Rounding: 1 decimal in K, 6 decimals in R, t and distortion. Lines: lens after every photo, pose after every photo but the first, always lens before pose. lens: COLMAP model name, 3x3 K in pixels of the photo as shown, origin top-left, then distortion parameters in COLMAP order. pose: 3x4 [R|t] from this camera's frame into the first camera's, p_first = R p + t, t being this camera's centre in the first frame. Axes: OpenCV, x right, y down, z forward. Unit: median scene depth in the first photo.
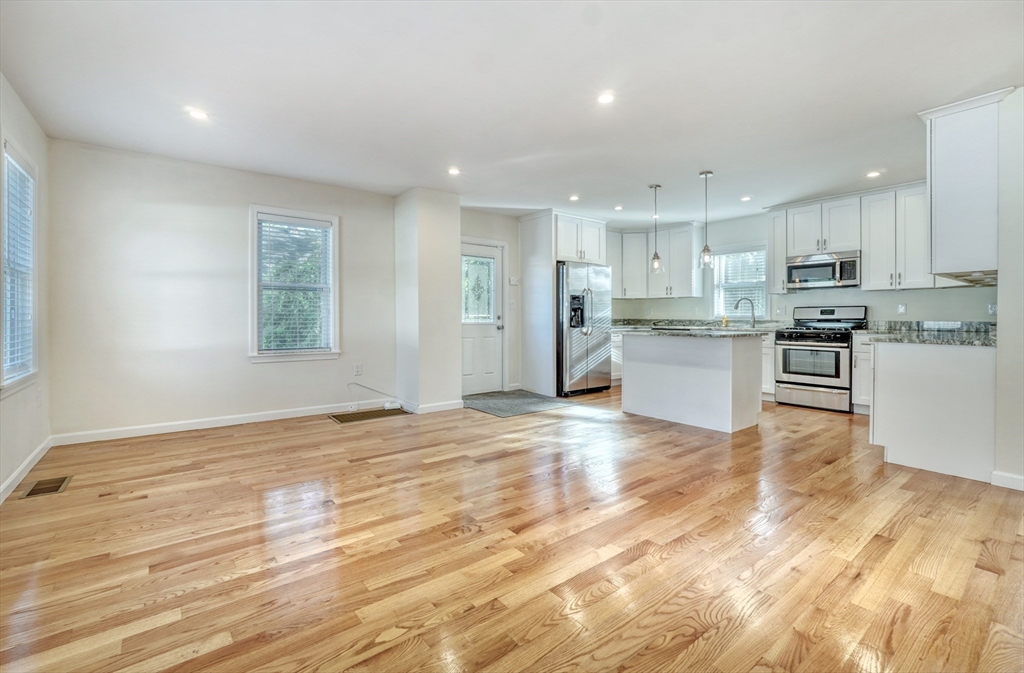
lens RADIAL K [[442.3, 0, 507.7], [0, 442.3, 318.1], [0, 0, 1]] dist [-0.007377, 0.000005]
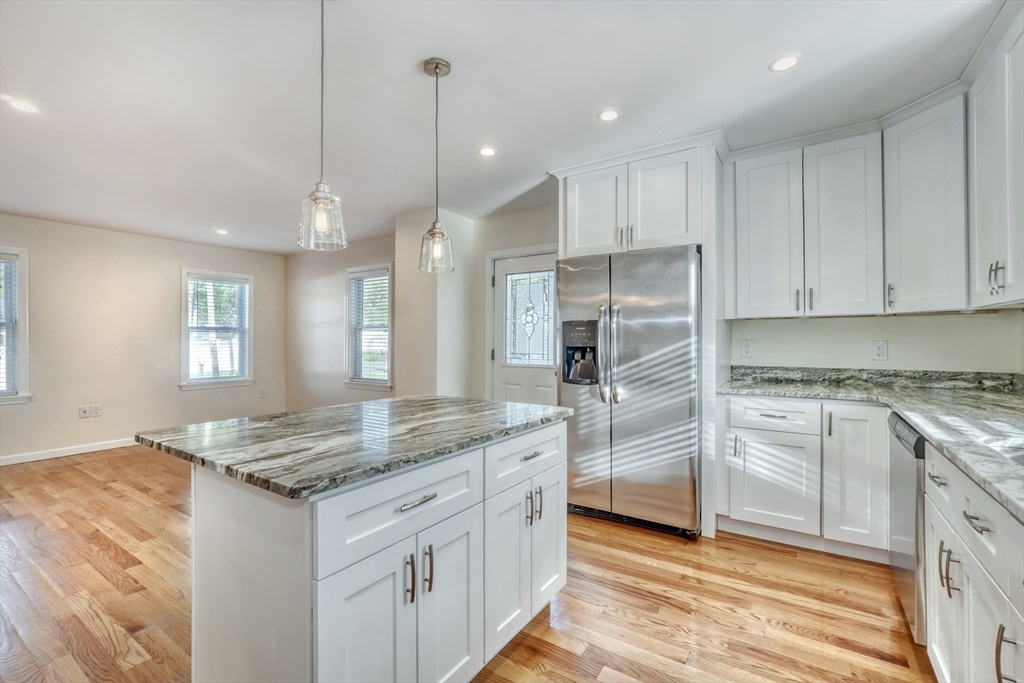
lens RADIAL K [[442.3, 0, 516.7], [0, 442.3, 339.7], [0, 0, 1]] dist [-0.007377, 0.000005]
pose [[0.322040, -0.000816, -0.946726, 0.825237], [-0.001468, 0.999998, -0.001361, -0.038851], [0.946725, 0.001828, 0.322038, 1.022437]]
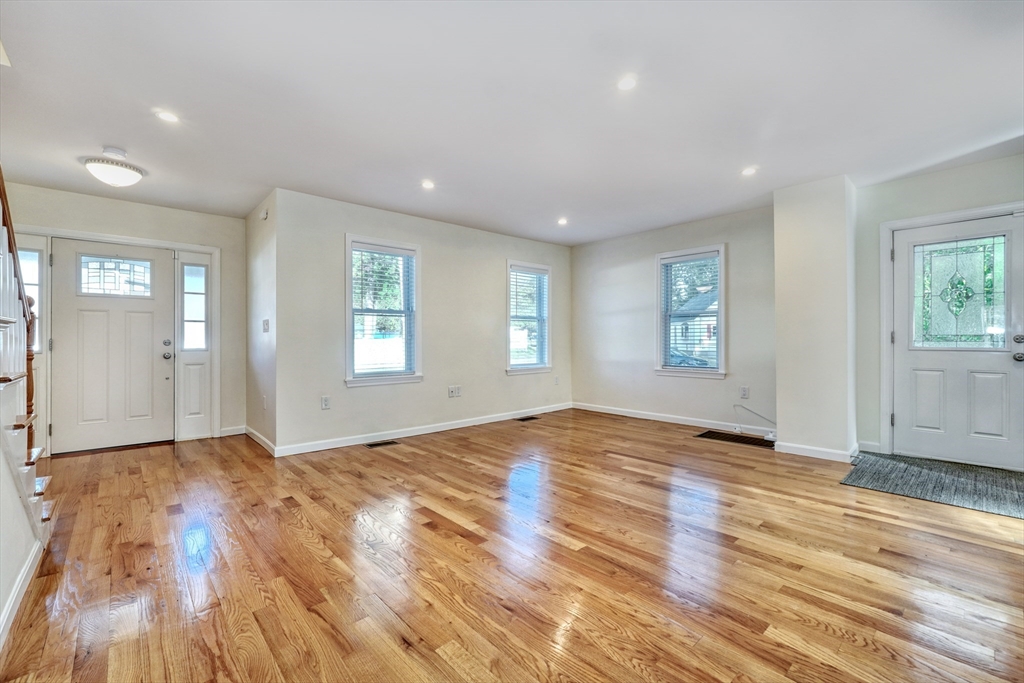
lens RADIAL K [[442.3, 0, 517.9], [0, 442.3, 339.8], [0, 0, 1]] dist [-0.007377, 0.000005]
pose [[0.086691, 0.000045, -0.996235, 0.670834], [0.002620, 0.999997, 0.000274, -0.003221], [0.996232, -0.002634, 0.086691, 0.456941]]
